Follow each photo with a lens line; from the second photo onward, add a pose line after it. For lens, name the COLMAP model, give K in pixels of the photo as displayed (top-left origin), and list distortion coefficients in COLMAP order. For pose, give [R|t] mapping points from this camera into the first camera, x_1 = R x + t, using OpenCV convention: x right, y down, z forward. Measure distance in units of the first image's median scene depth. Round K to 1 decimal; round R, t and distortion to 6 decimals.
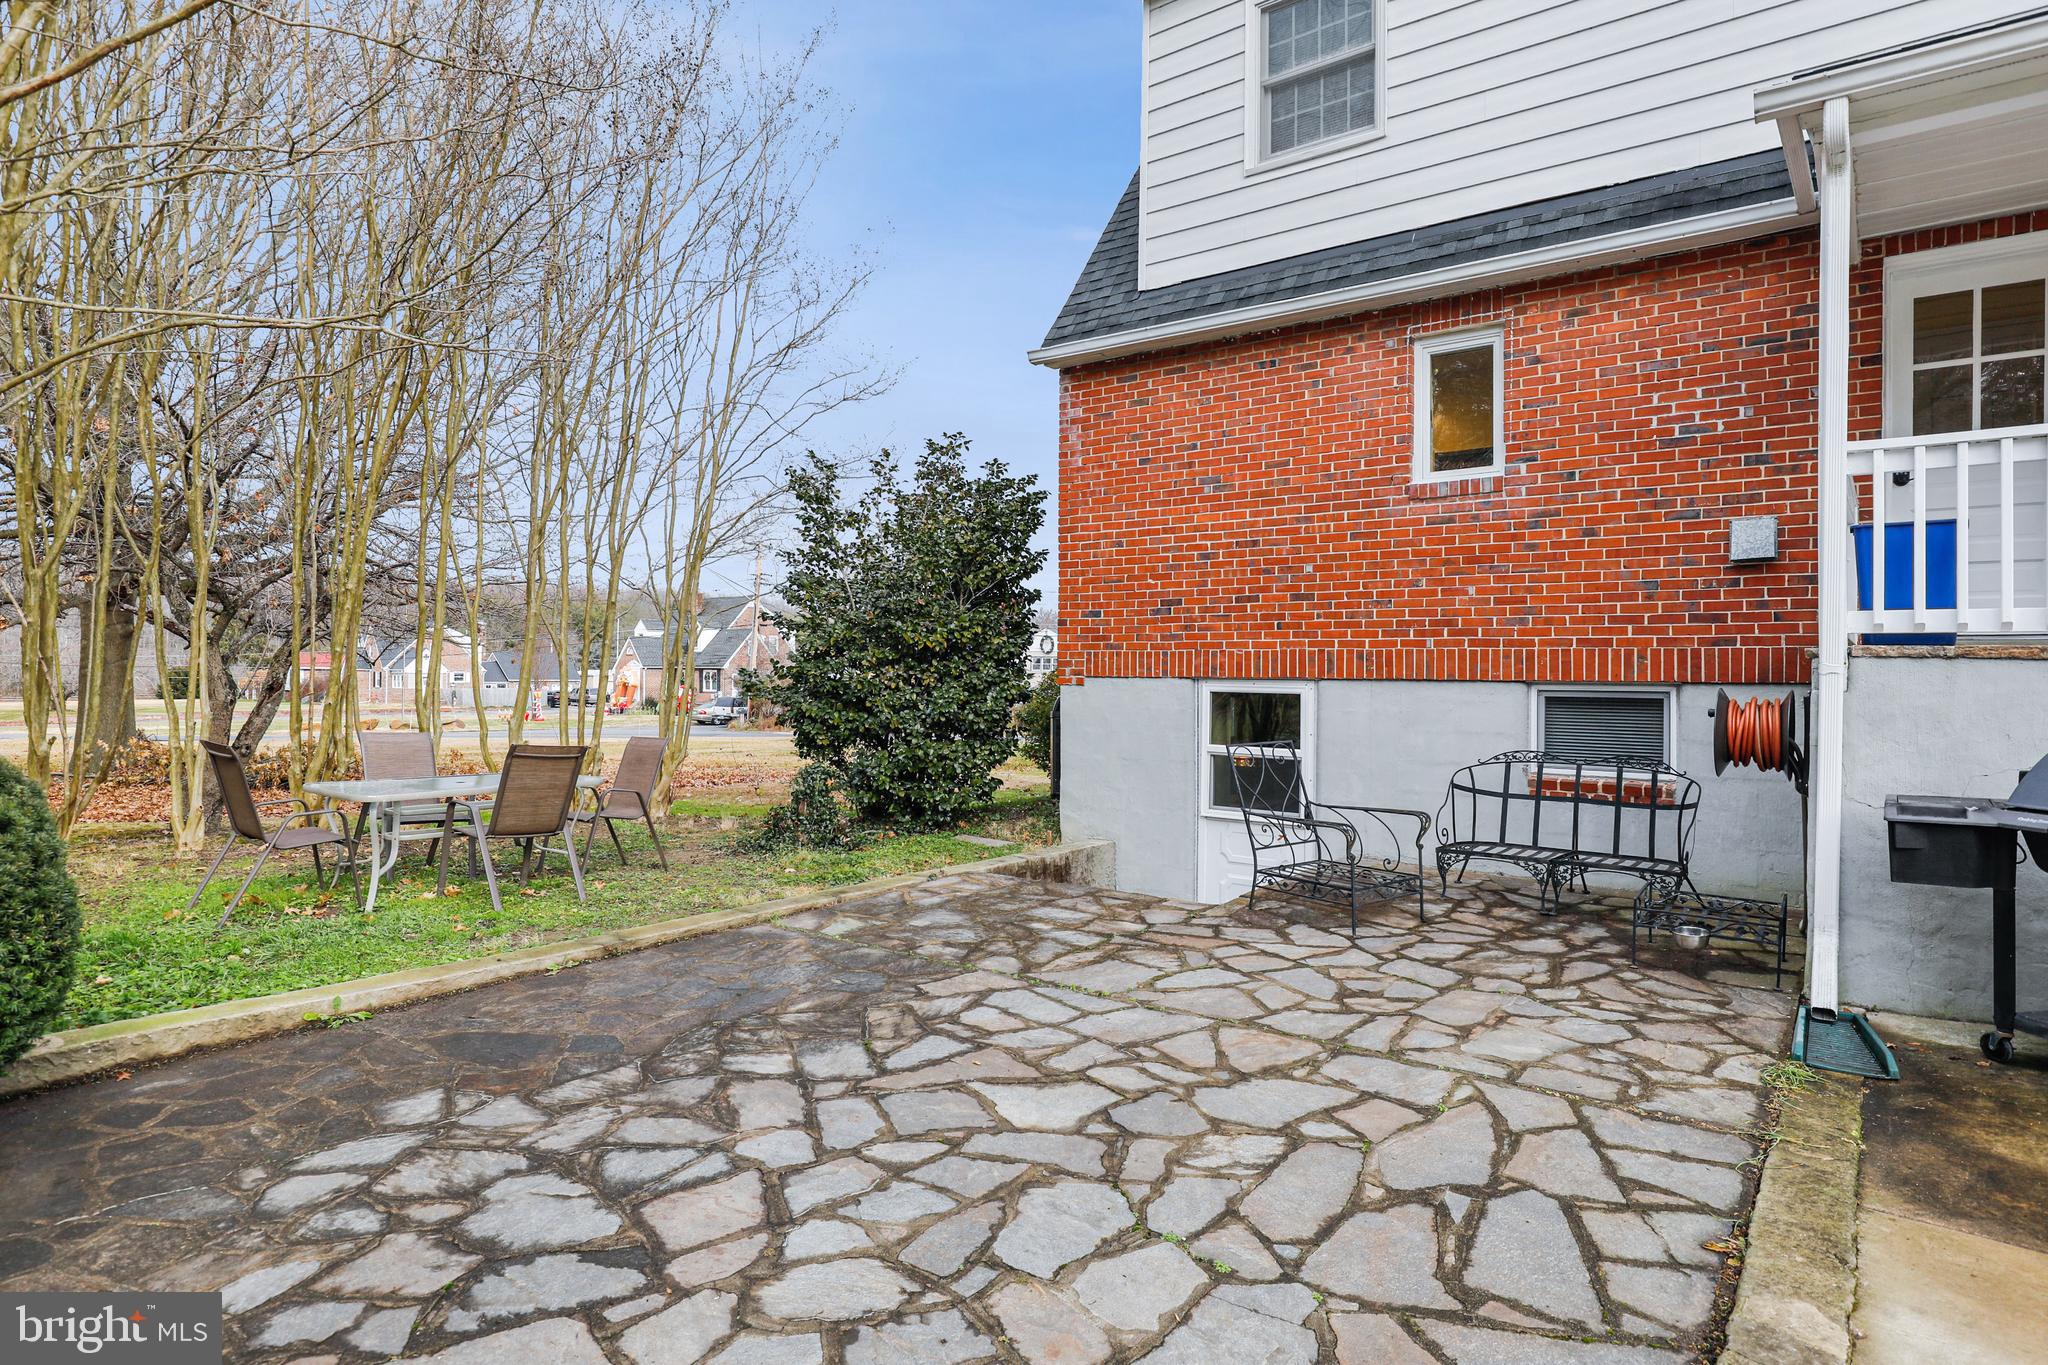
lens RADIAL K [[1111.0, 0, 1029.7], [0, 1111.0, 651.3], [0, 0, 1]] dist [-0.010011, -0.000191]
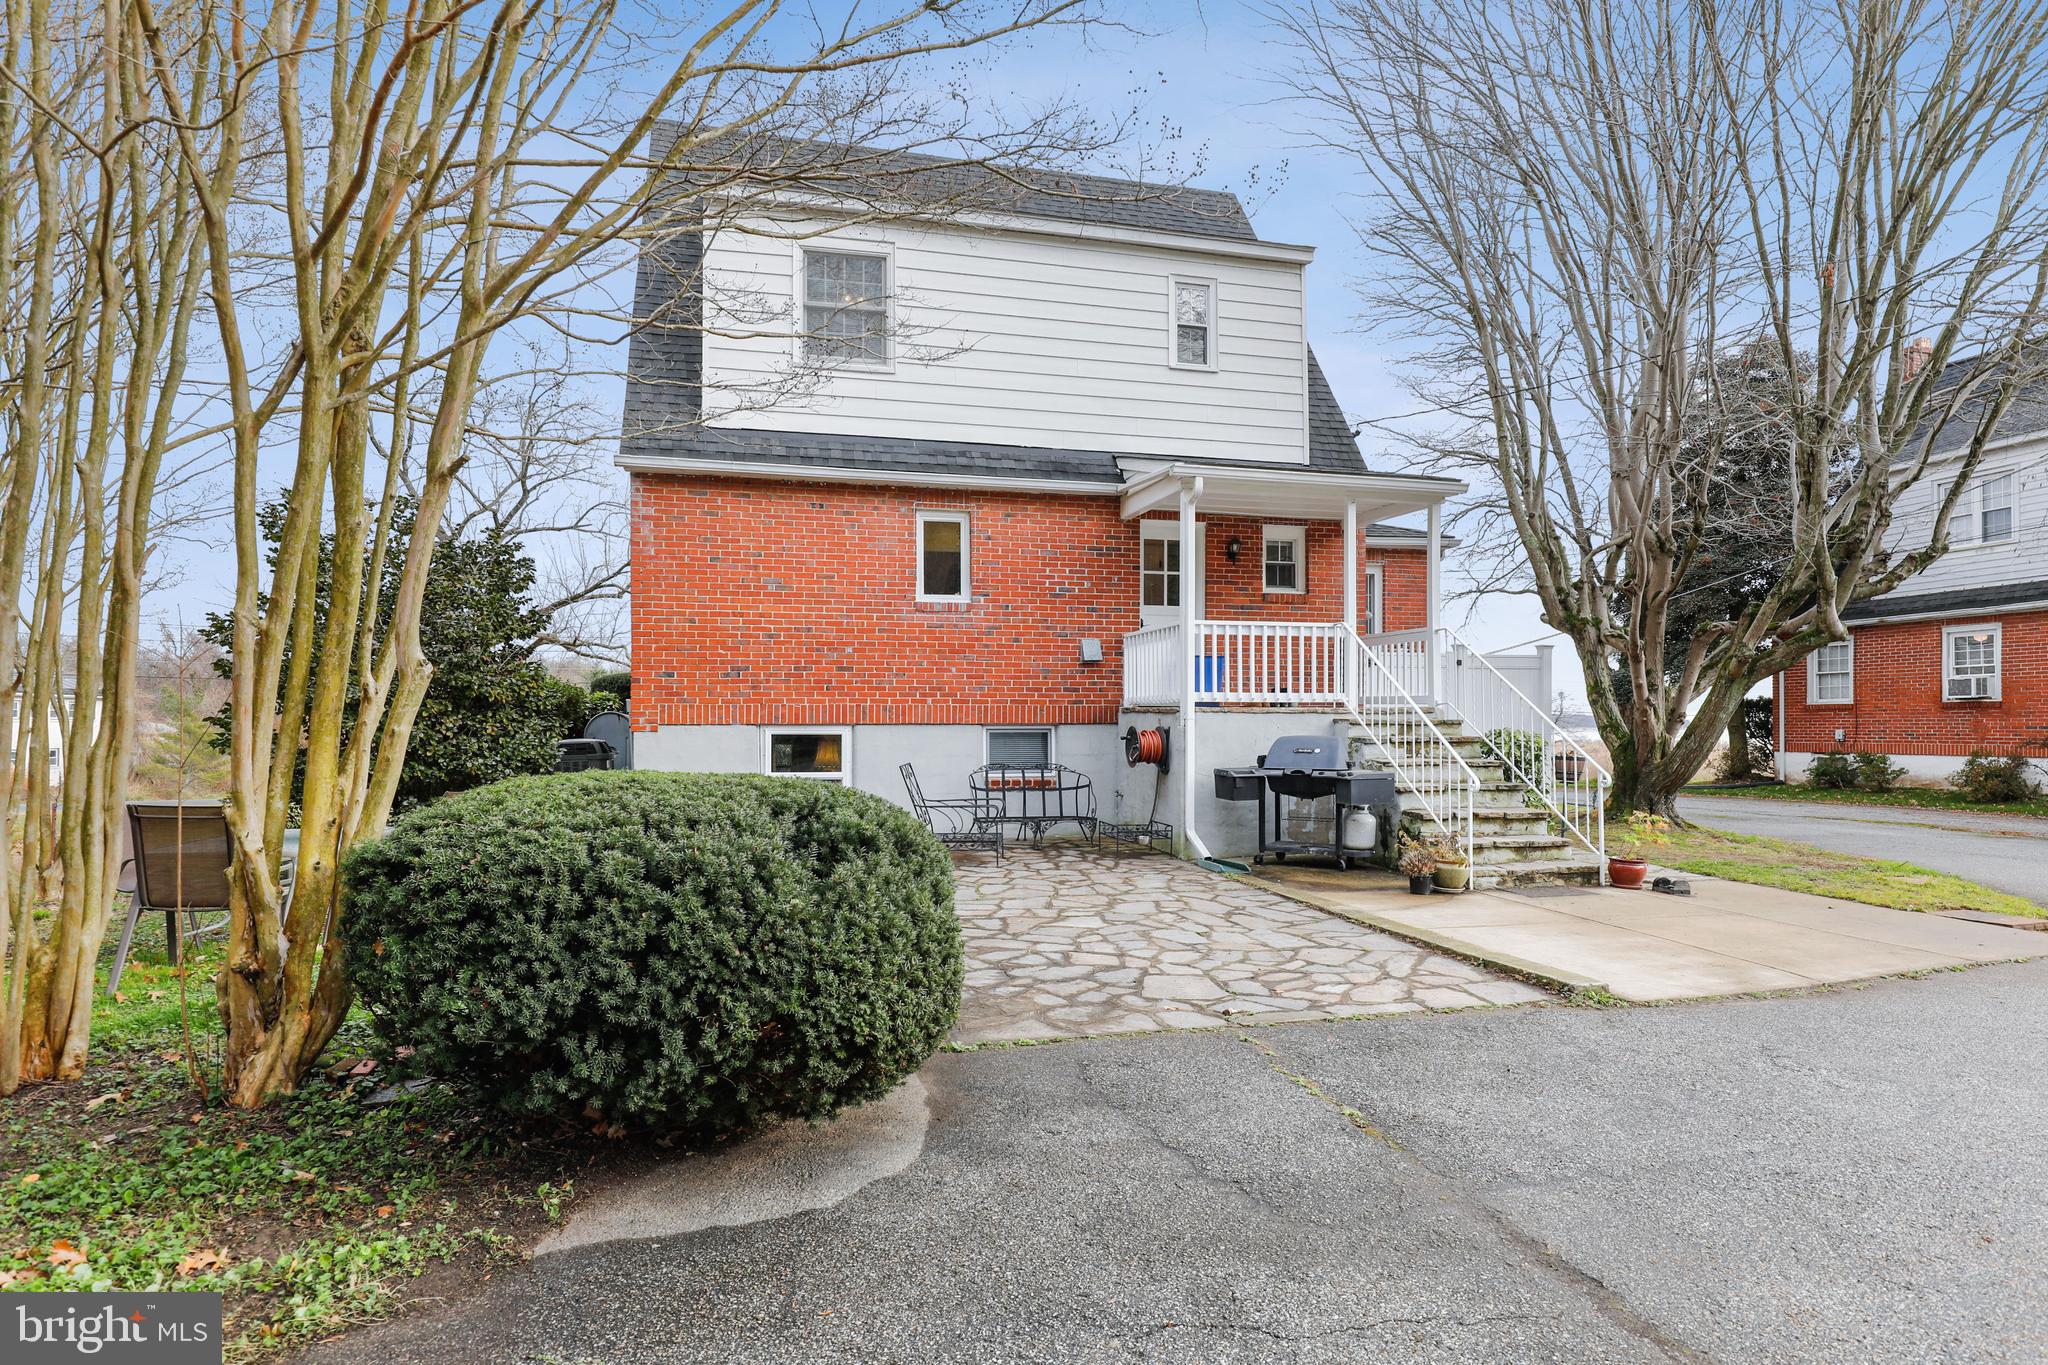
lens RADIAL K [[1111.0, 0, 1029.2], [0, 1111.0, 698.2], [0, 0, 1]] dist [-0.010011, -0.000191]
pose [[0.622749, 0.003285, 0.782415, -0.728946], [-0.007423, 0.999971, 0.001709, -0.013582], [-0.782386, -0.006872, 0.622755, -0.110640]]
